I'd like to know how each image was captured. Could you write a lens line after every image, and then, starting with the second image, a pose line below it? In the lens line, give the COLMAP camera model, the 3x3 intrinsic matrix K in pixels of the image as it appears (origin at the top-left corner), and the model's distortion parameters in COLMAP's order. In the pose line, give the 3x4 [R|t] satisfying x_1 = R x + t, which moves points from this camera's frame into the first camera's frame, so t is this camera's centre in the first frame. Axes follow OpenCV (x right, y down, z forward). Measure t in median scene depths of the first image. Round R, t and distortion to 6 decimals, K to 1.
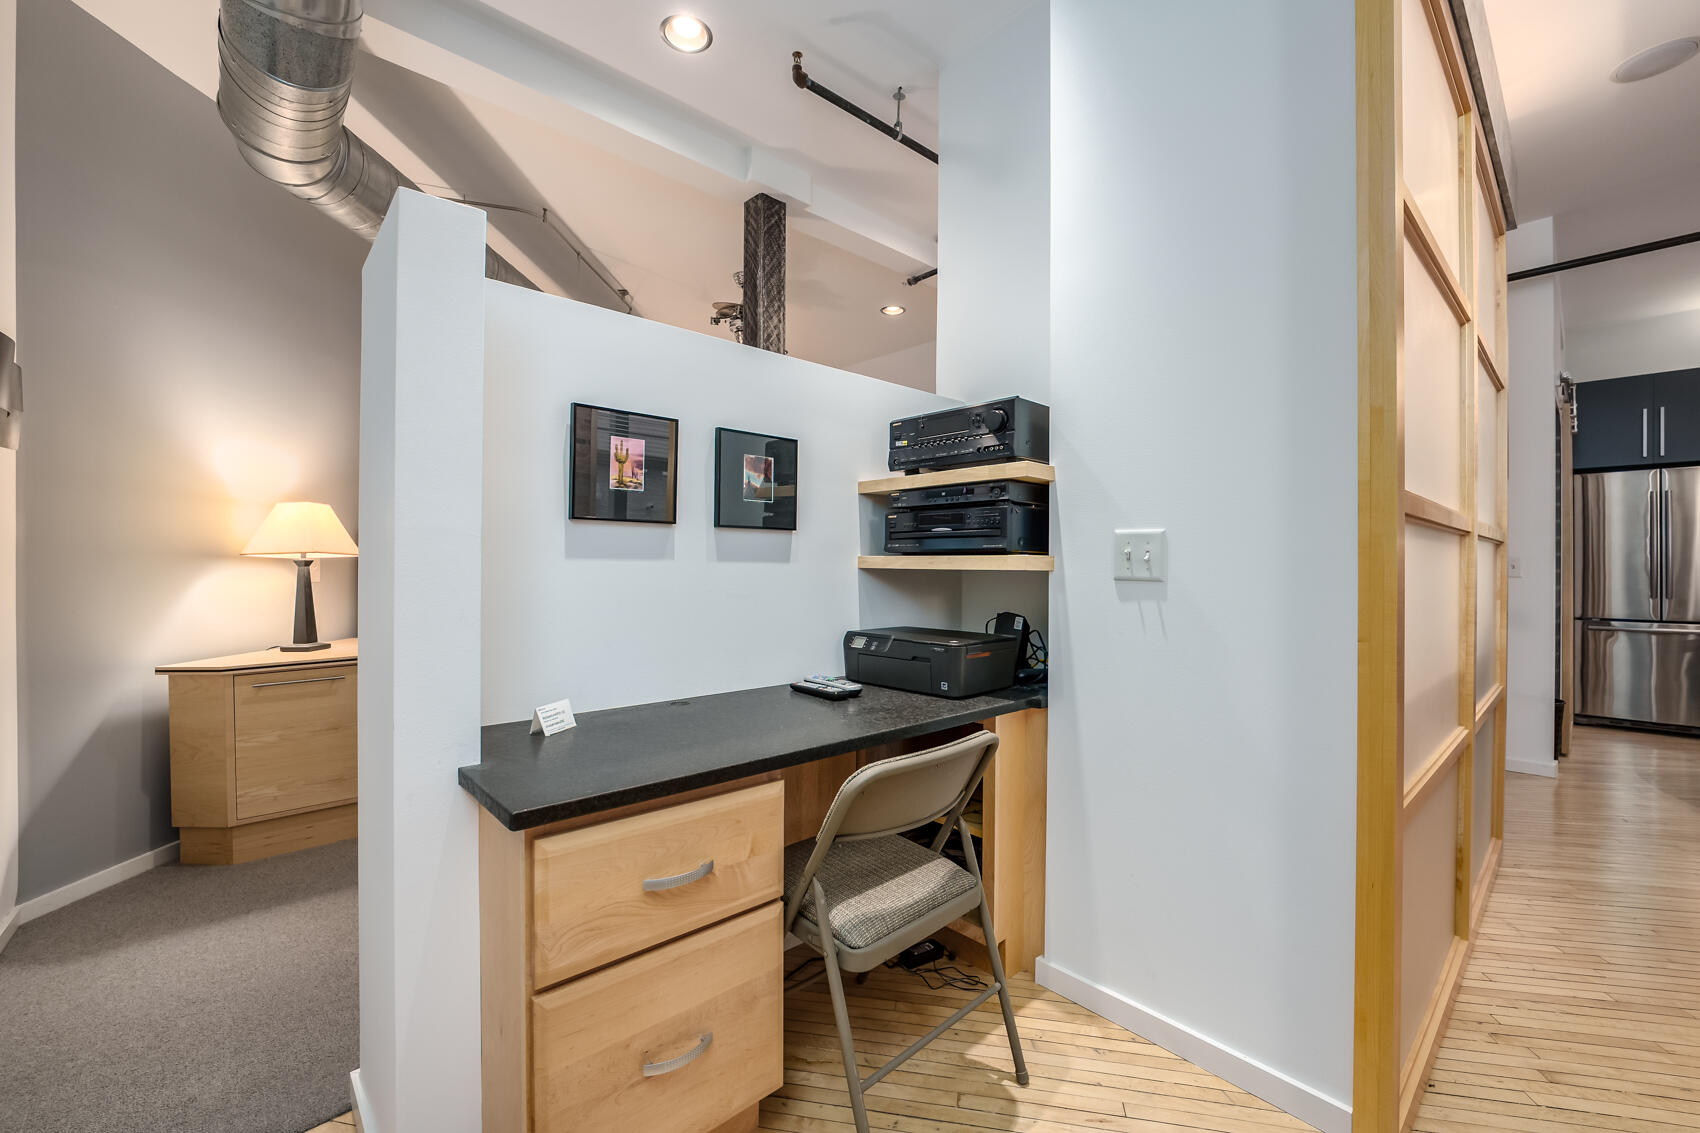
lens RADIAL K [[692.9, 0, 850.0], [0, 692.9, 566.5], [0, 0, 1]] dist [-0.042614, 0.009776]
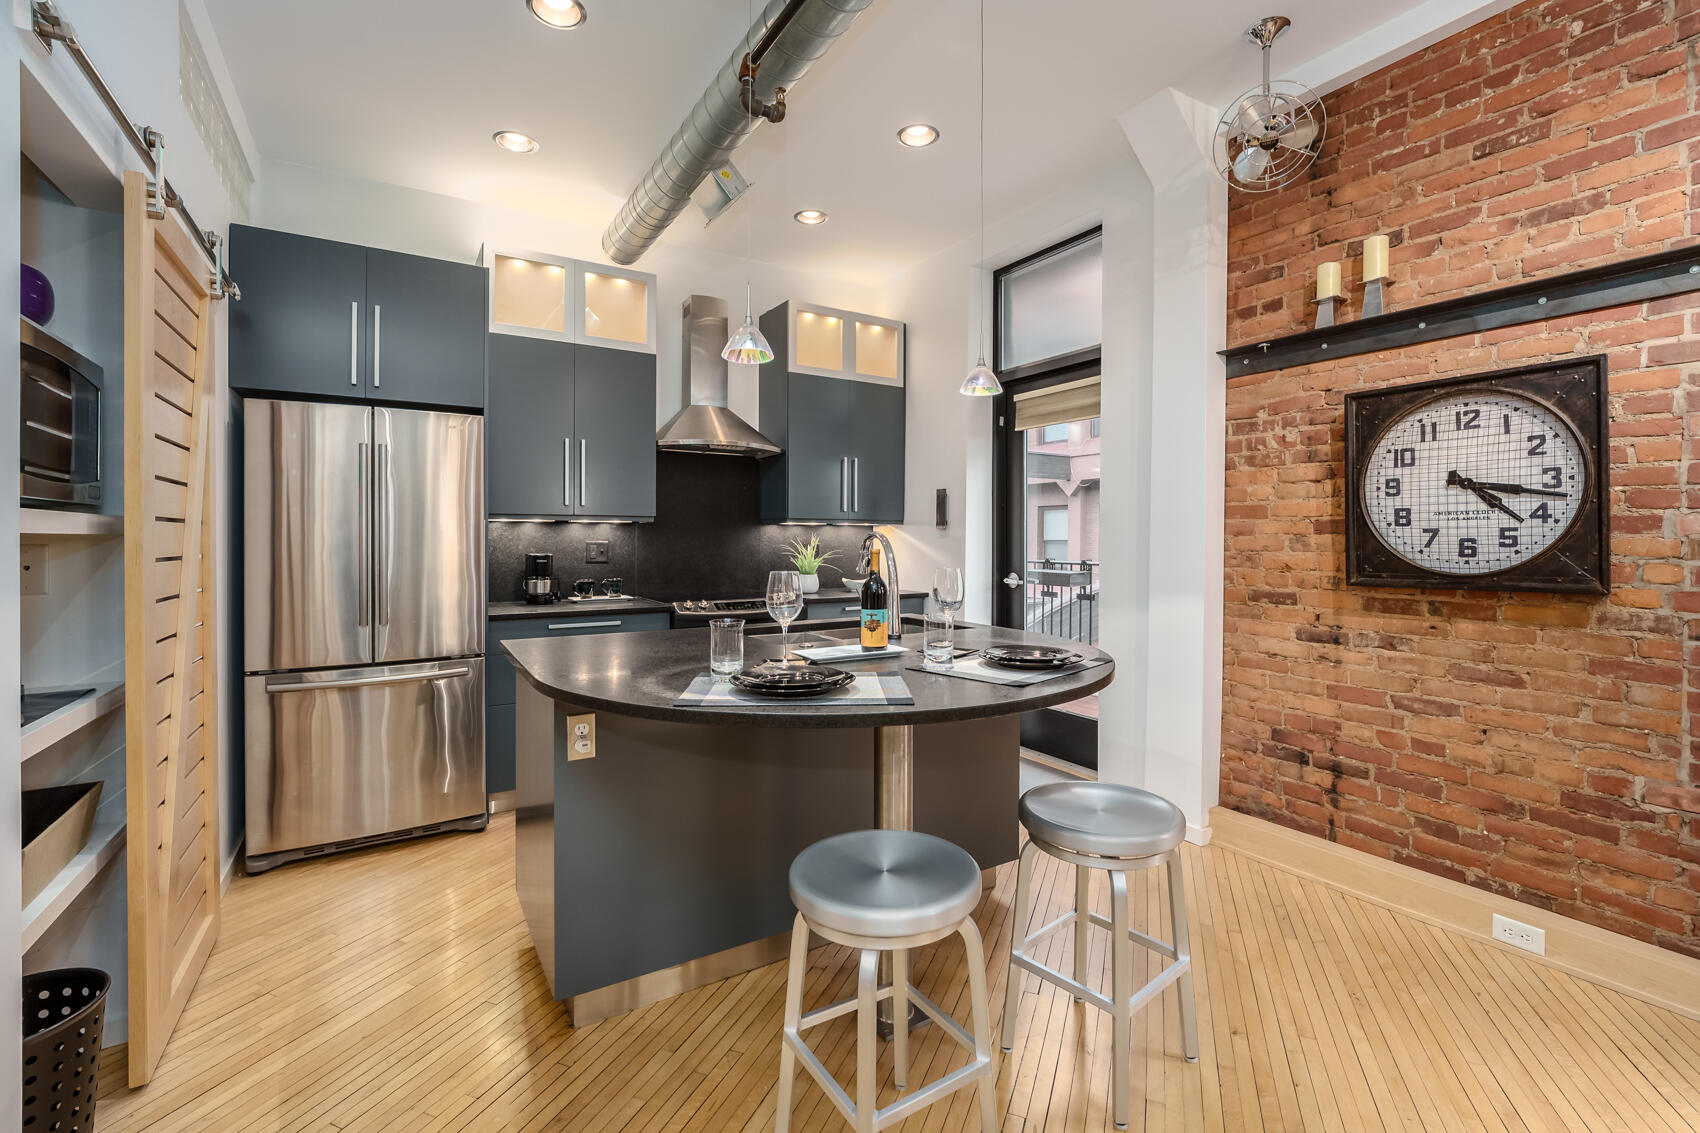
lens RADIAL K [[747.9, 0, 852.3], [0, 747.9, 542.4], [0, 0, 1]] dist [-0.001040, -0.000183]
pose [[0.190169, -0.013726, 0.981655, 0.802813], [0.003670, 0.999905, 0.013270, -0.041929], [-0.981744, 0.001079, 0.190201, 0.559962]]
